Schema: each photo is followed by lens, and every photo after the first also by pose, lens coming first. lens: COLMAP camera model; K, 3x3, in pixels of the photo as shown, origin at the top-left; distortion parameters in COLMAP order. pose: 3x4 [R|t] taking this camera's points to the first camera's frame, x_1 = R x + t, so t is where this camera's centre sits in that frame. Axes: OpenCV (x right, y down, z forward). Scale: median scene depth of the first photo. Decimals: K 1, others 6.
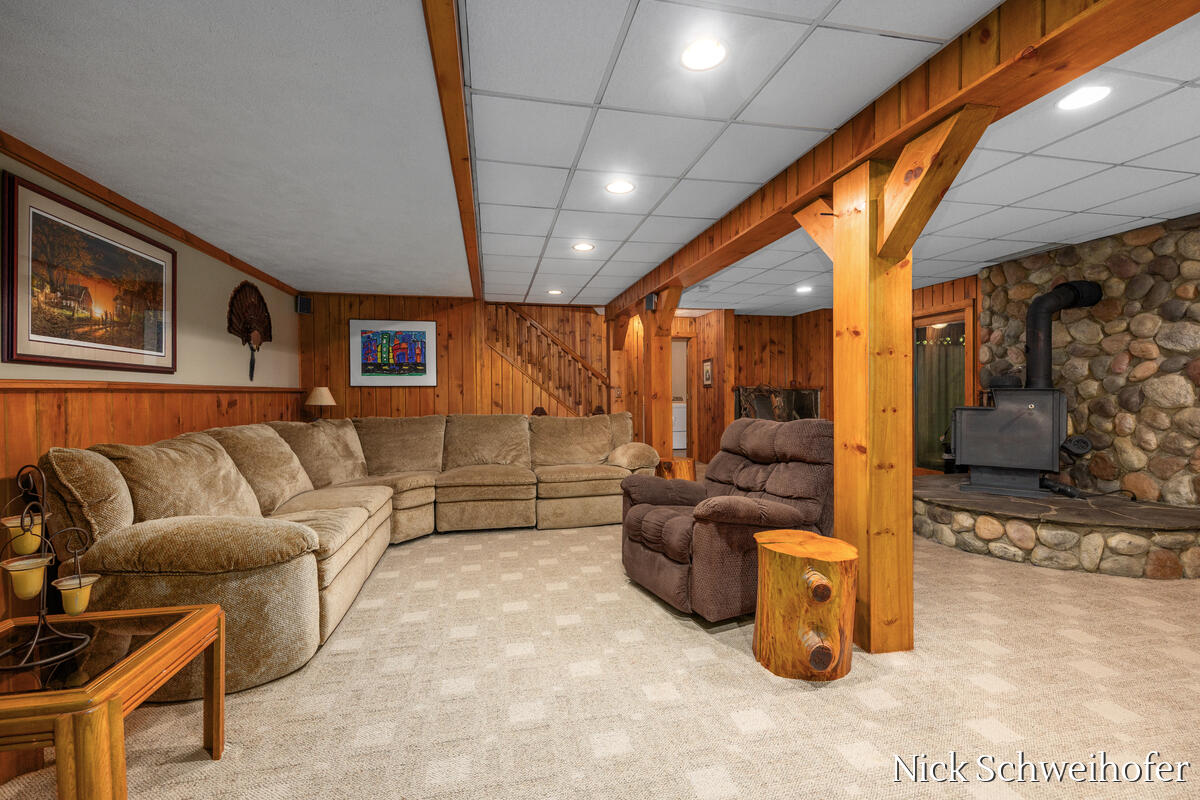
lens RADIAL K [[489.2, 0, 596.1], [0, 489.2, 397.0], [0, 0, 1]] dist [-0.021336, -0.000127]
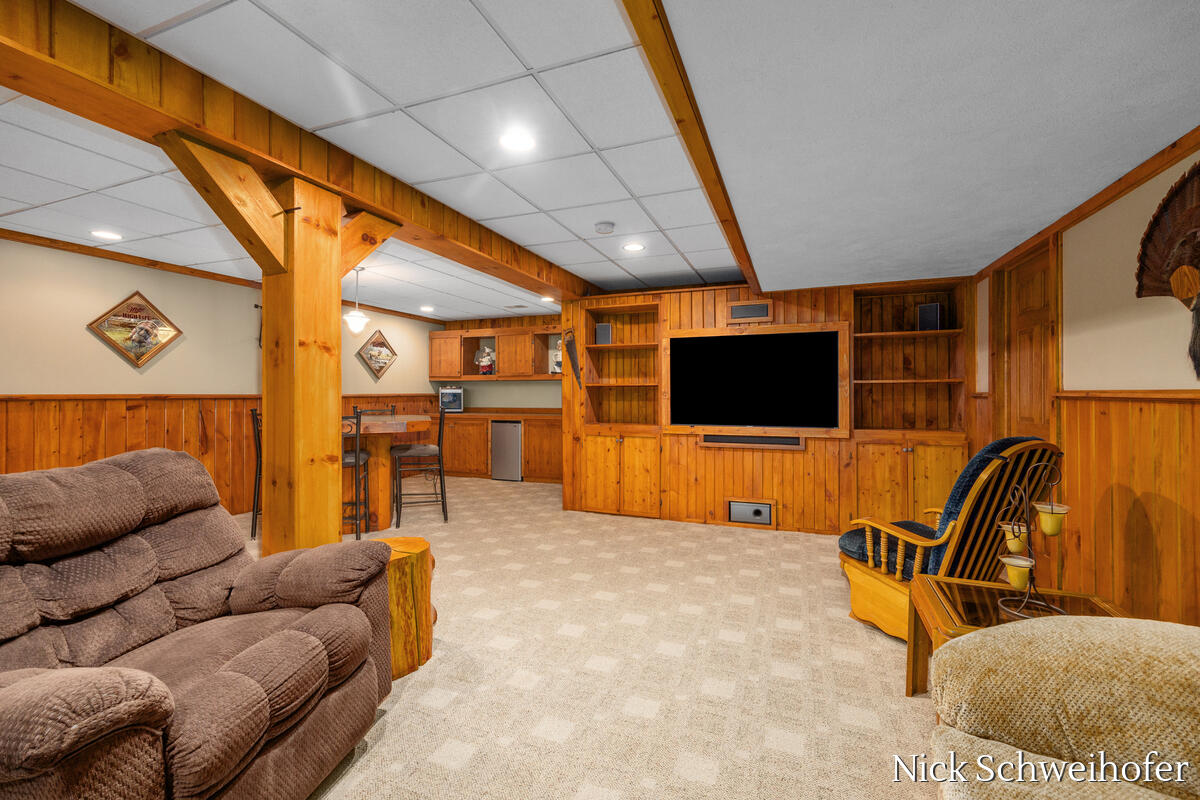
lens RADIAL K [[489.2, 0, 605.7], [0, 489.2, 396.3], [0, 0, 1]] dist [-0.021336, -0.000127]
pose [[-0.841722, 0.003509, 0.539900, -0.760619], [0.006757, 0.999969, 0.004036, -0.043479], [-0.539869, 0.007046, -0.841719, 2.246307]]
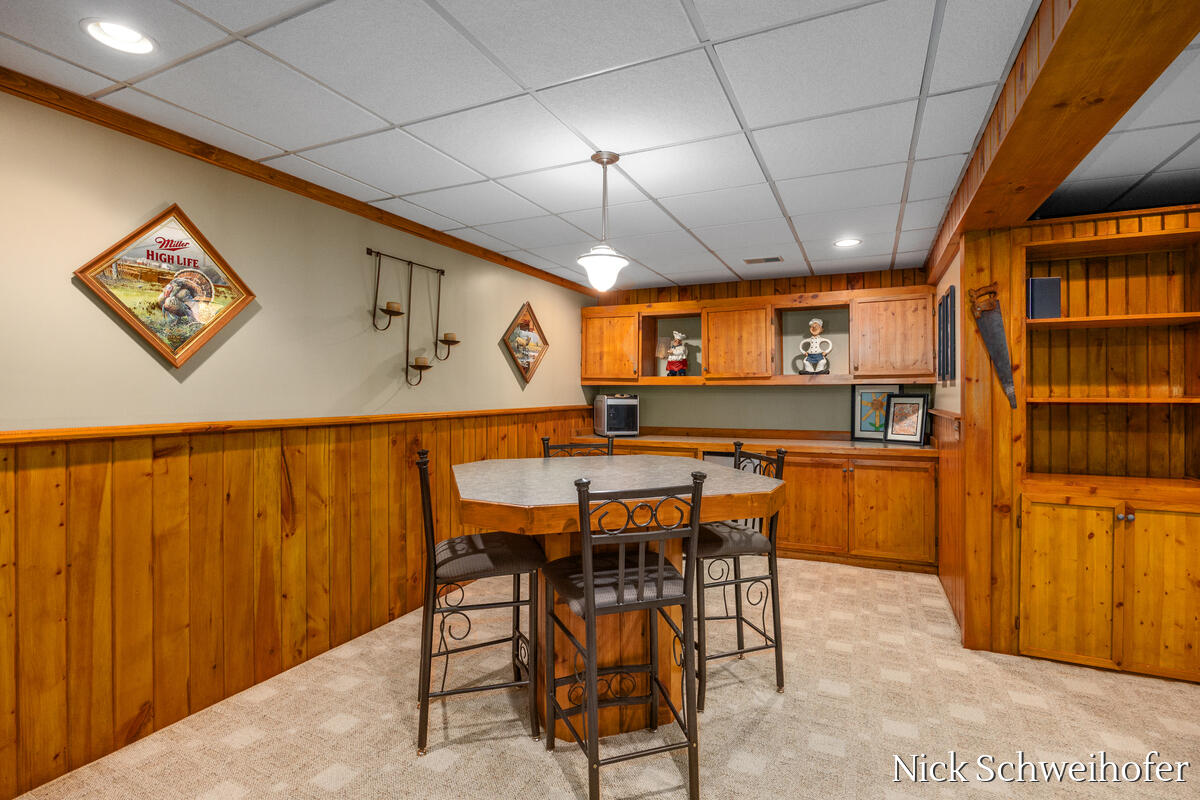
lens RADIAL K [[576.3, 0, 597.9], [0, 576.3, 395.3], [0, 0, 1]] dist [-0.023521, -0.001249]
pose [[-0.796775, 0.003162, 0.604268, -0.024210], [0.005034, 0.999986, 0.001405, -0.078953], [-0.604255, 0.004162, -0.796780, 2.117732]]
